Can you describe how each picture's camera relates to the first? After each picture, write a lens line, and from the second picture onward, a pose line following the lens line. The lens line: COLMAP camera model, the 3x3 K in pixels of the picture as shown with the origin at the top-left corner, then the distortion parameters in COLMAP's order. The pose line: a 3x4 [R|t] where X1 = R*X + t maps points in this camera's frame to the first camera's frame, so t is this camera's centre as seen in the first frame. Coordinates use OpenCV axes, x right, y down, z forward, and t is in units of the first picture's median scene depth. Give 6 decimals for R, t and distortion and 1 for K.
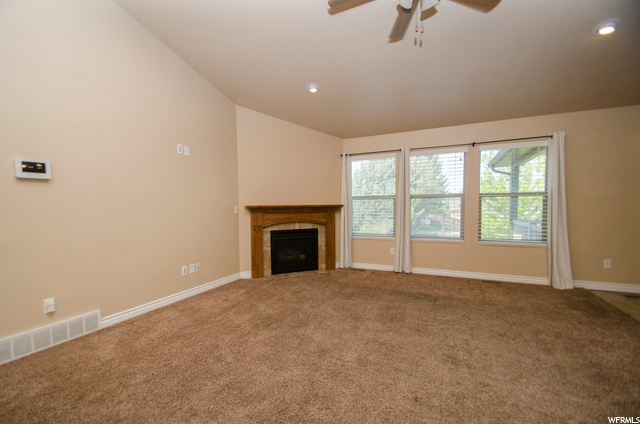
lens RADIAL K [[275.4, 0, 319.7], [0, 275.4, 216.1], [0, 0, 1]] dist [0.001687, -0.007414]
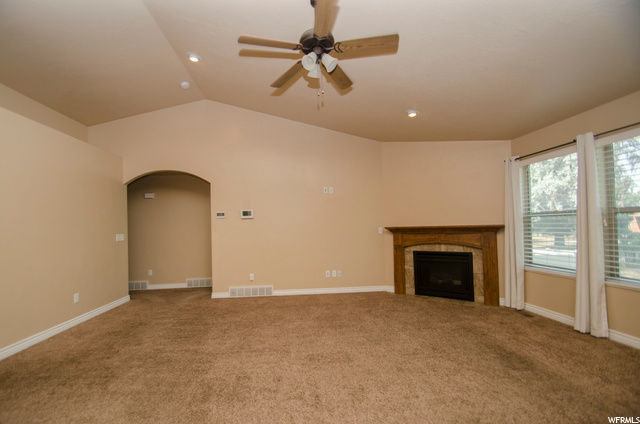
lens RADIAL K [[275.4, 0, 301.8], [0, 275.4, 220.9], [0, 0, 1]] dist [0.001687, -0.007414]
pose [[0.492508, -0.023510, -0.869990, 0.510352], [-0.009591, 0.999428, -0.032437, -0.021332], [0.870255, 0.024319, 0.492000, 0.129734]]
